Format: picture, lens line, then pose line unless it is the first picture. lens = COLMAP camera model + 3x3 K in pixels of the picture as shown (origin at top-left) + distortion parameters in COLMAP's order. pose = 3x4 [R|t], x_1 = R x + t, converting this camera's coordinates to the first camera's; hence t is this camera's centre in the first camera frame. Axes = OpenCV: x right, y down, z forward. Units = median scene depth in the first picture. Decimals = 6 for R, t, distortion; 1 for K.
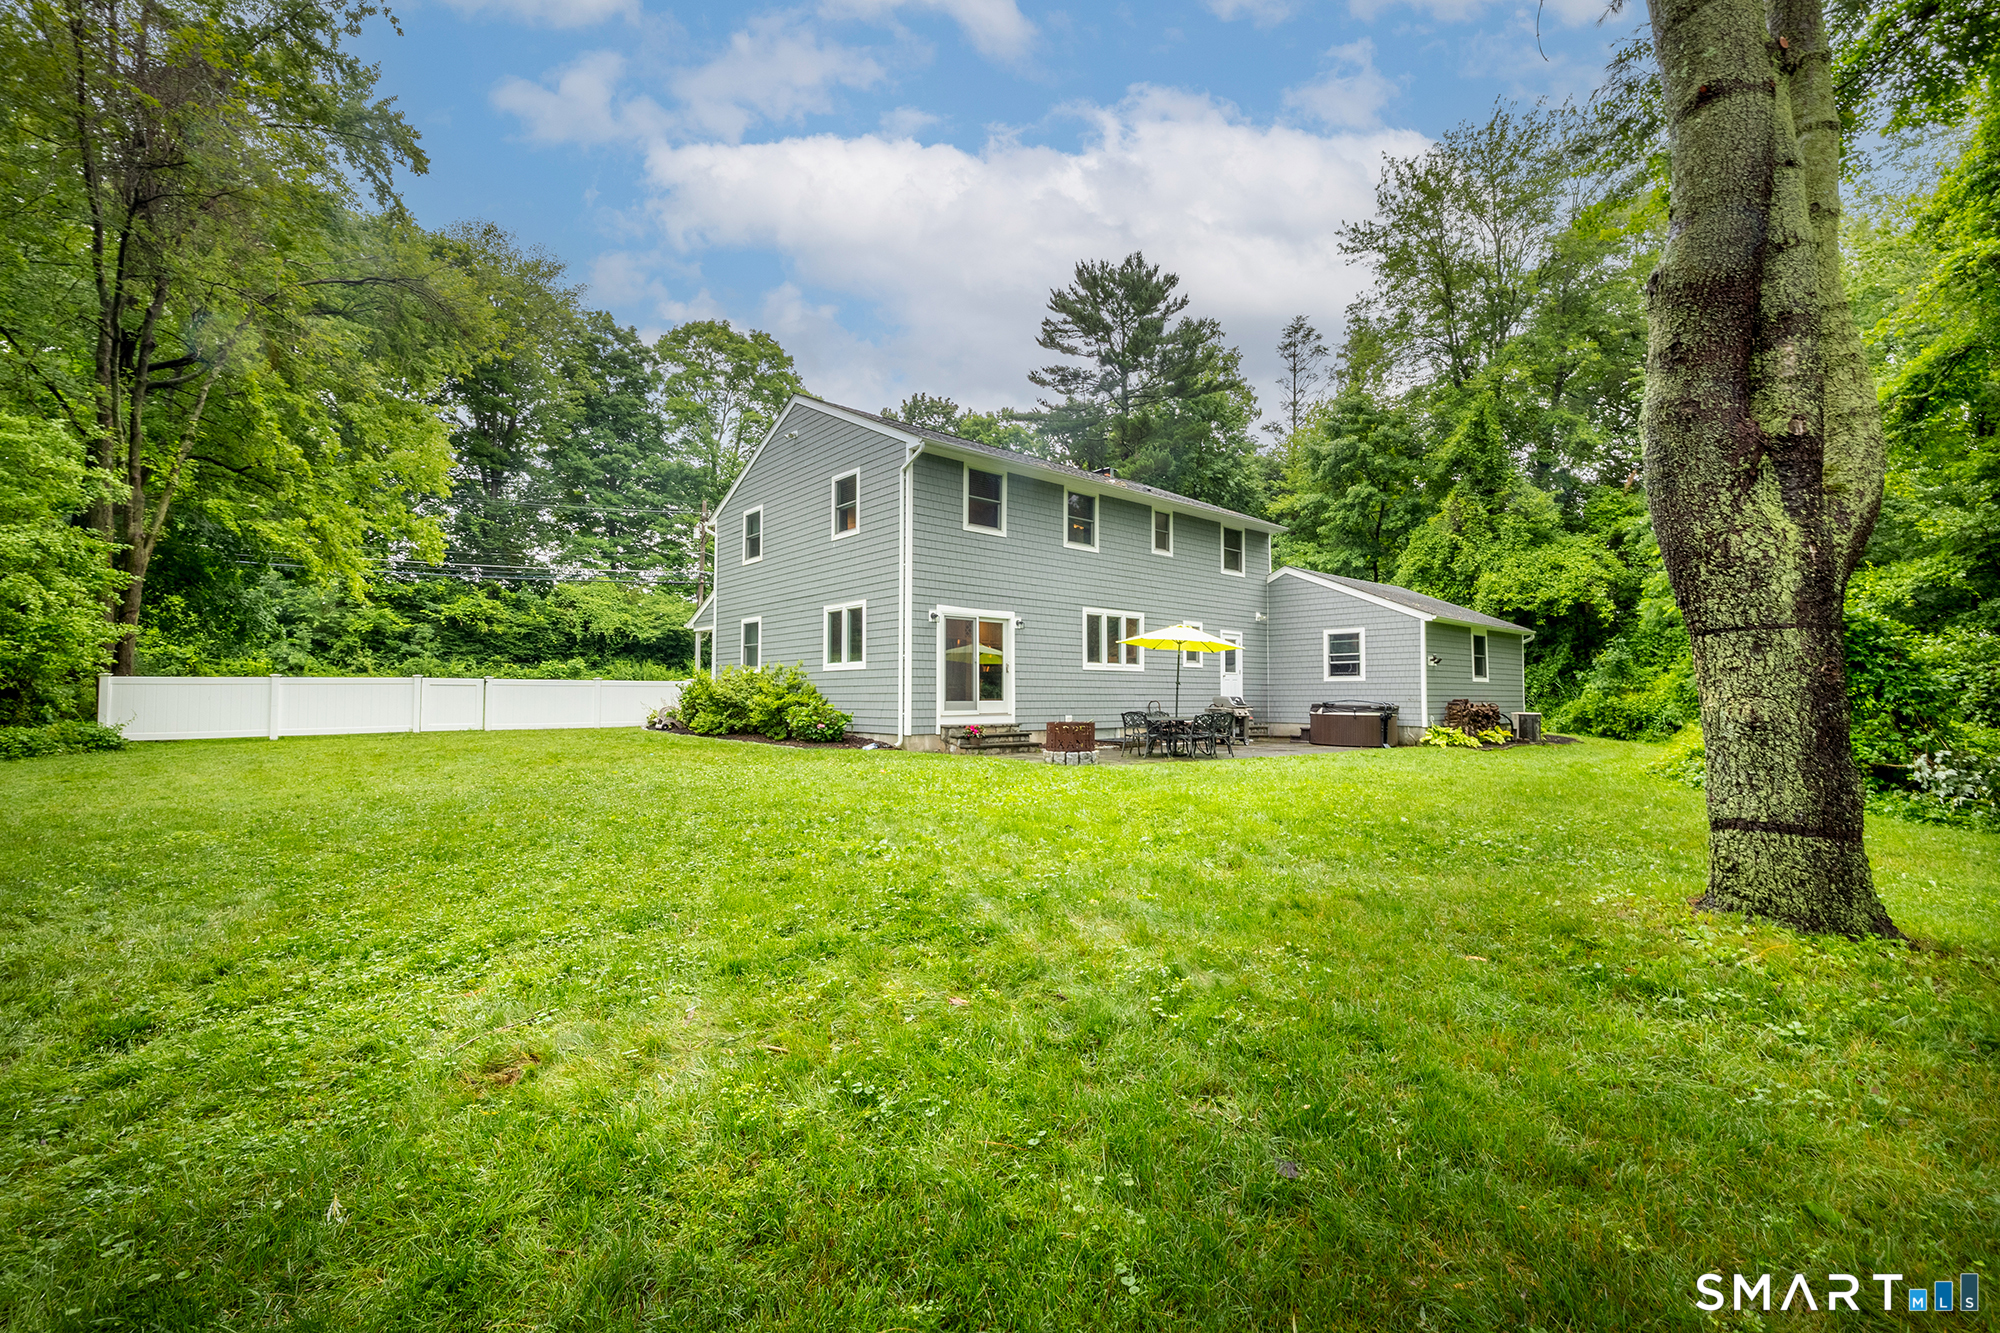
lens RADIAL K [[842.0, 0, 1005.5], [0, 842.0, 667.6], [0, 0, 1]] dist [-0.002573, 0.000179]
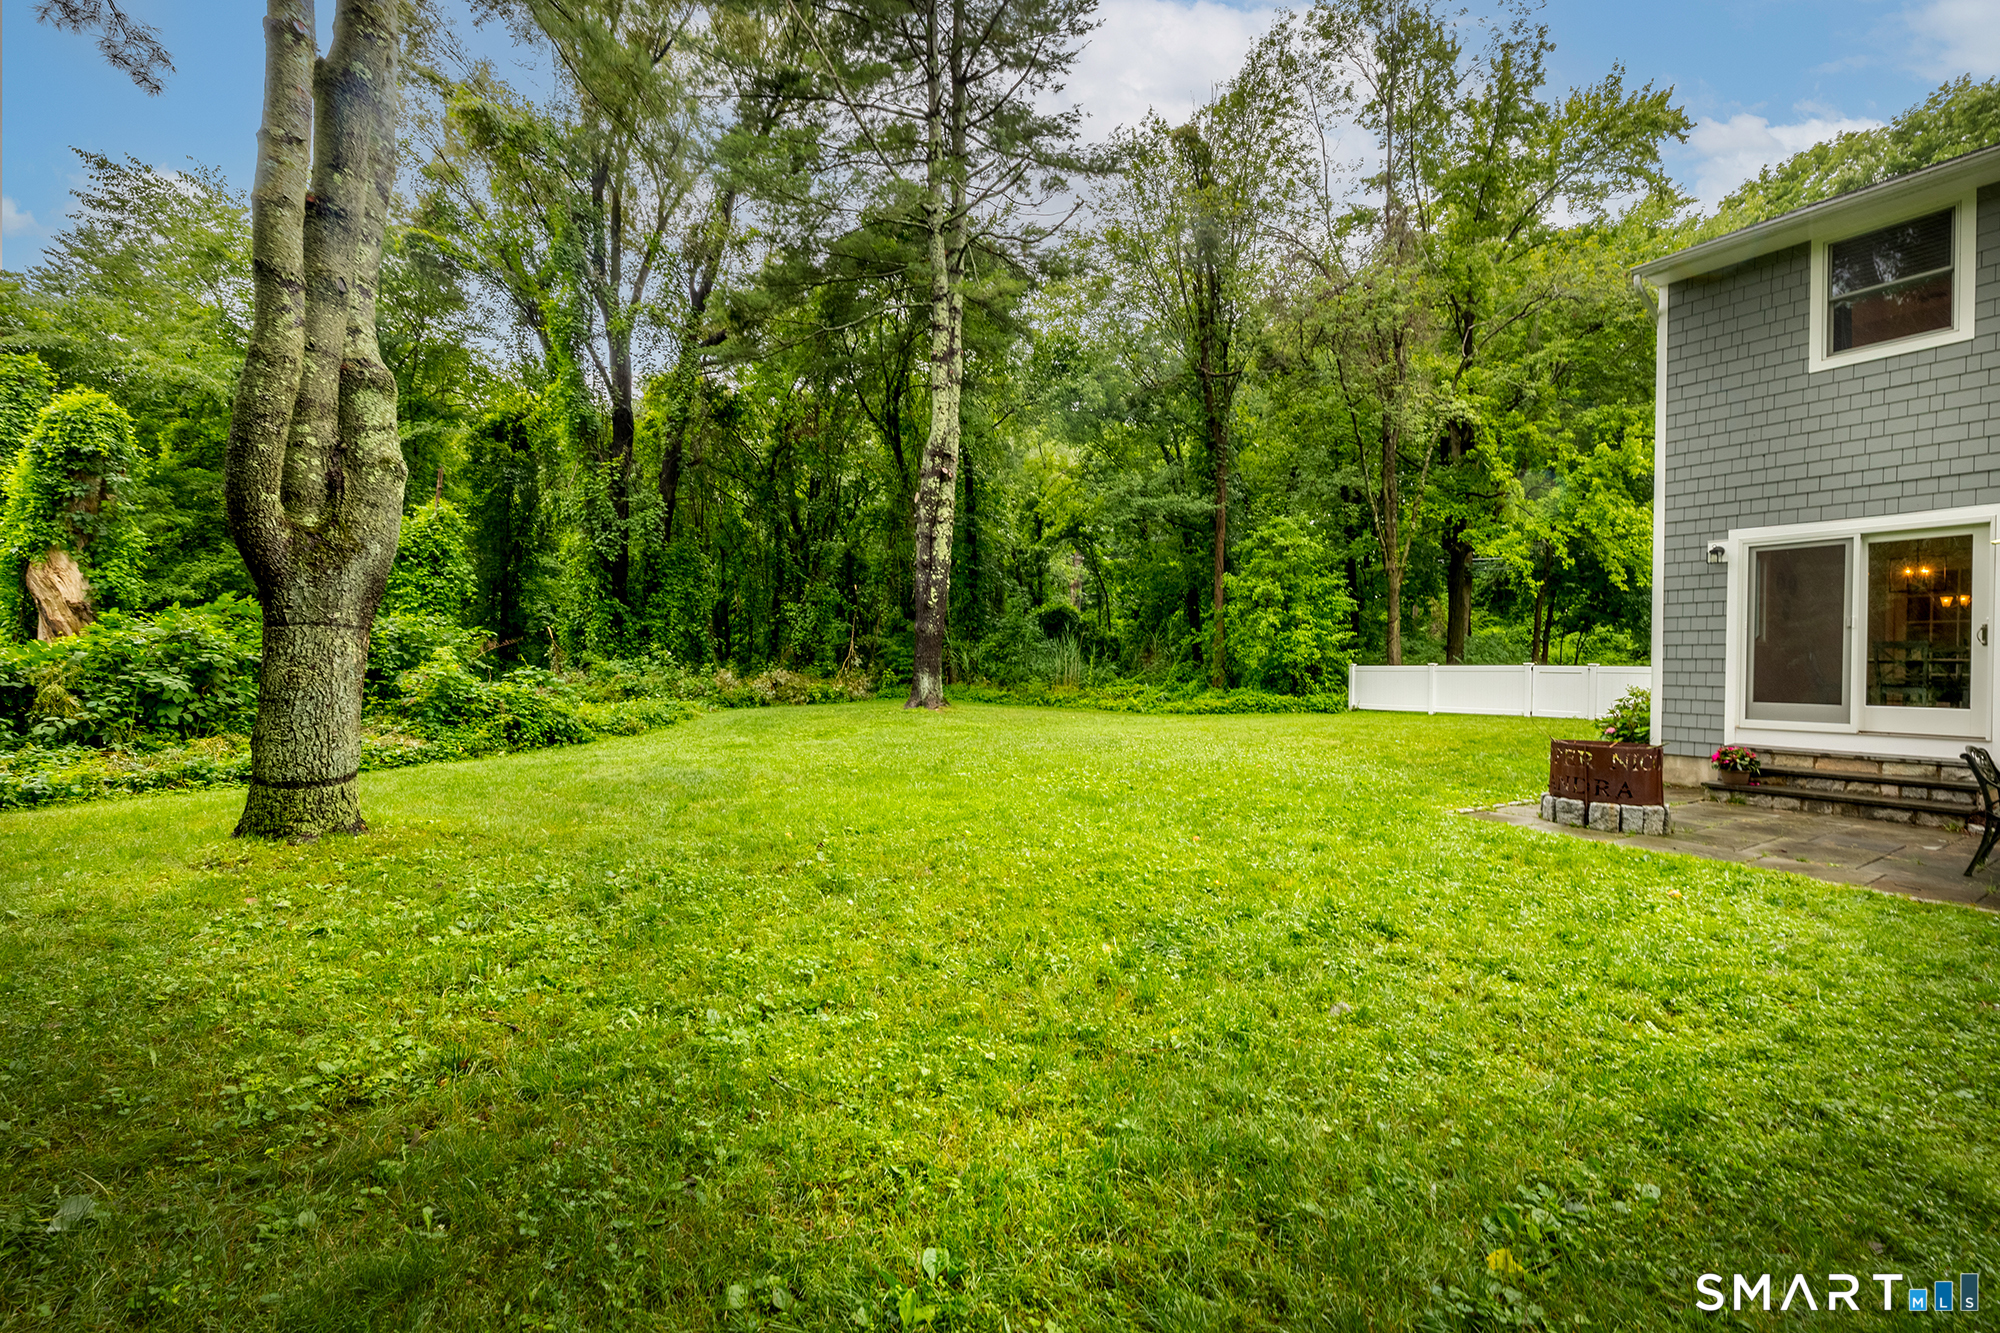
lens RADIAL K [[842.0, 0, 1005.5], [0, 842.0, 667.6], [0, 0, 1]] dist [-0.002573, 0.000179]
pose [[-0.148851, -0.005914, -0.988842, 0.263142], [0.014963, 0.999854, -0.008233, 0.007431], [0.988746, -0.016021, -0.148741, 0.287660]]
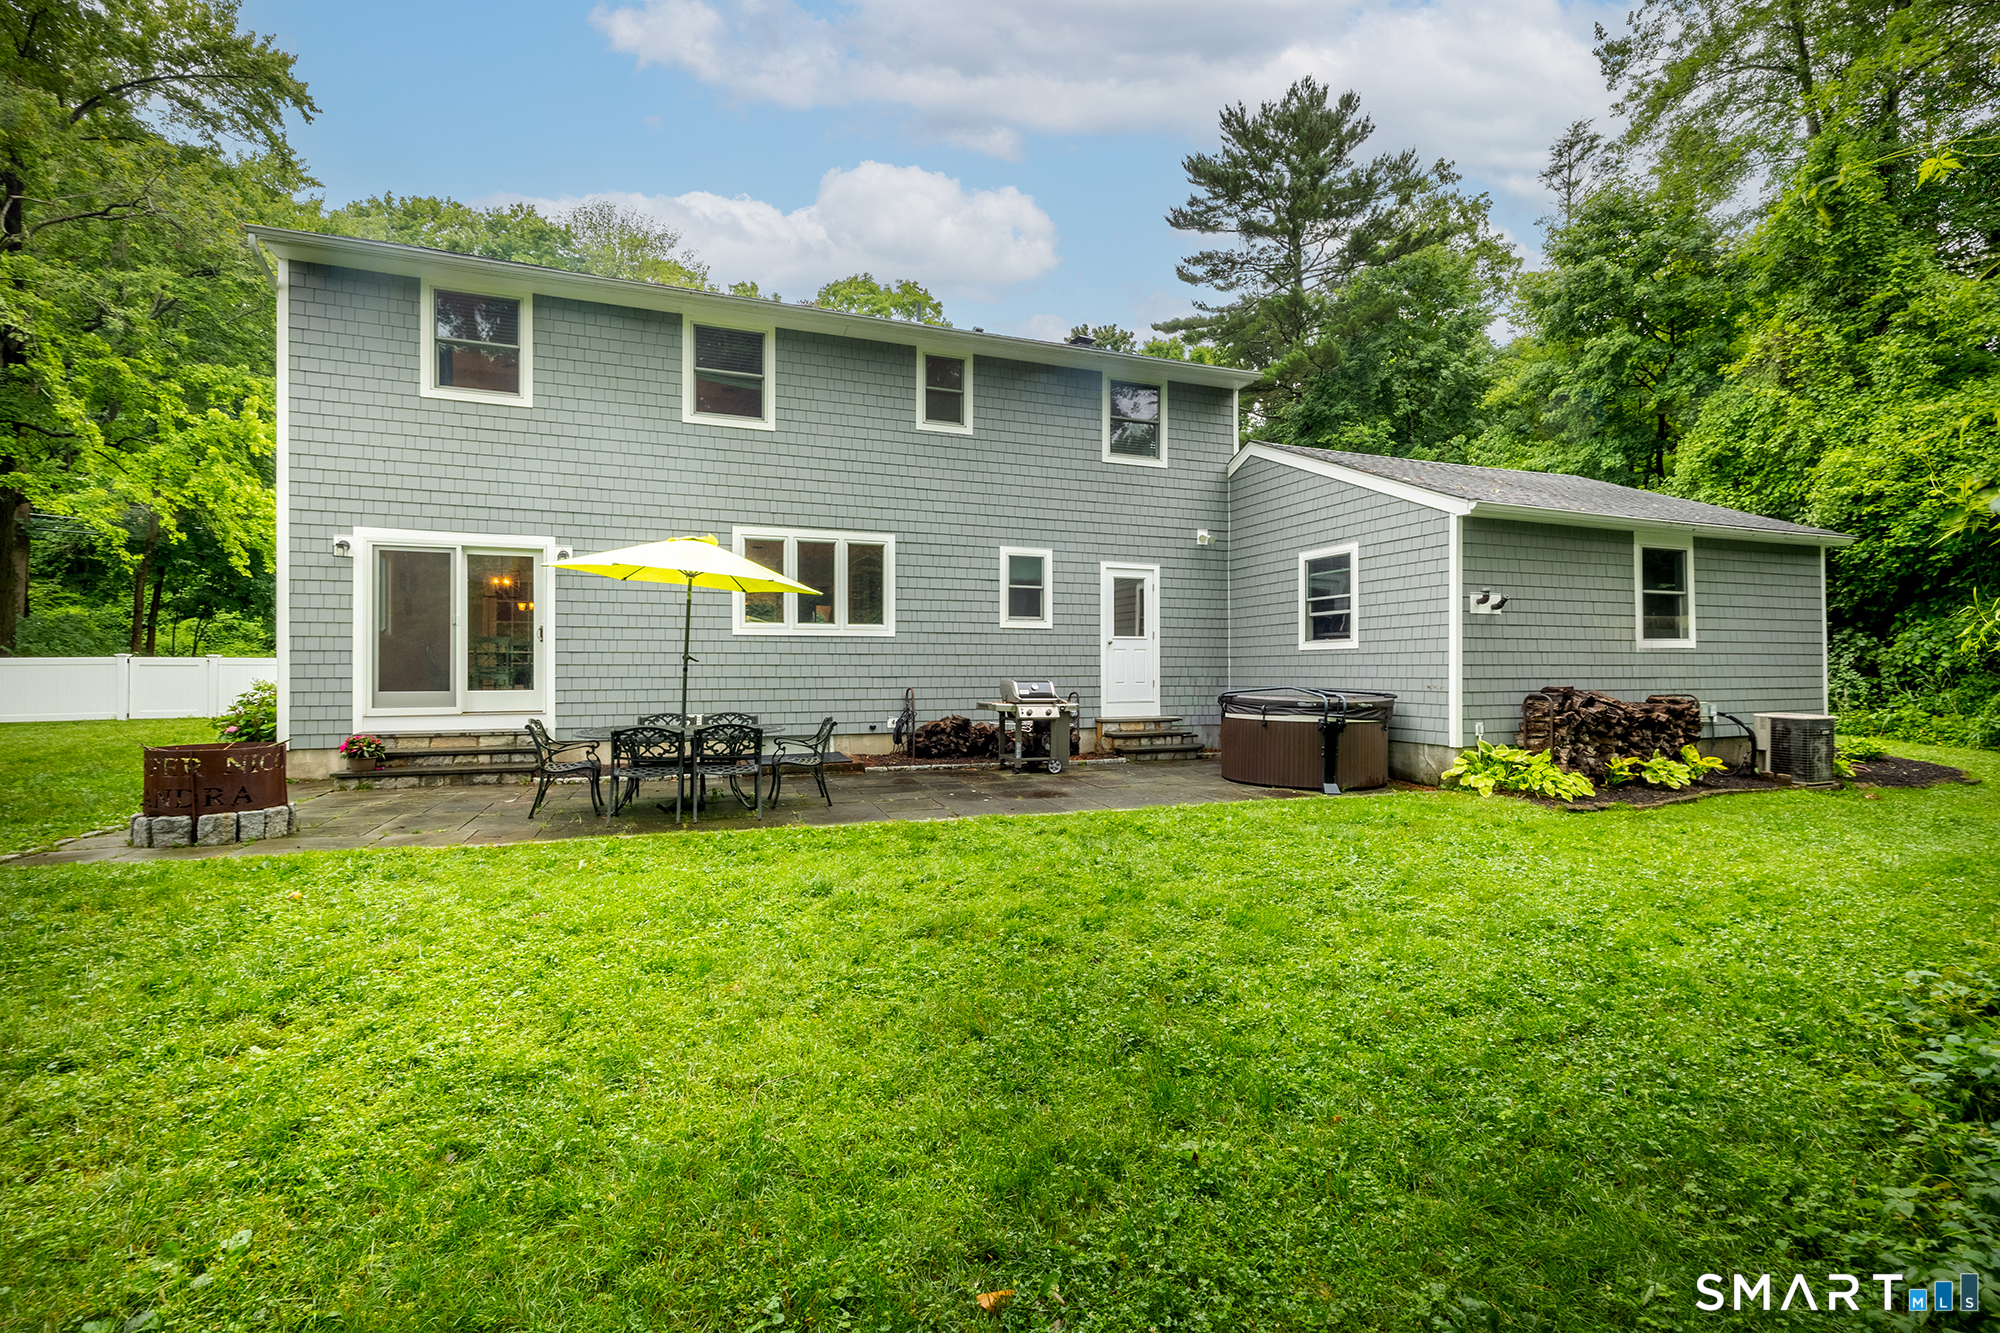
lens RADIAL K [[842.0, 0, 1005.5], [0, 842.0, 667.6], [0, 0, 1]] dist [-0.002573, 0.000179]
pose [[0.933911, -0.002643, -0.357497, 0.263235], [0.013694, 0.999503, 0.028385, 0.006435], [0.357244, -0.031405, 0.933483, 0.293522]]
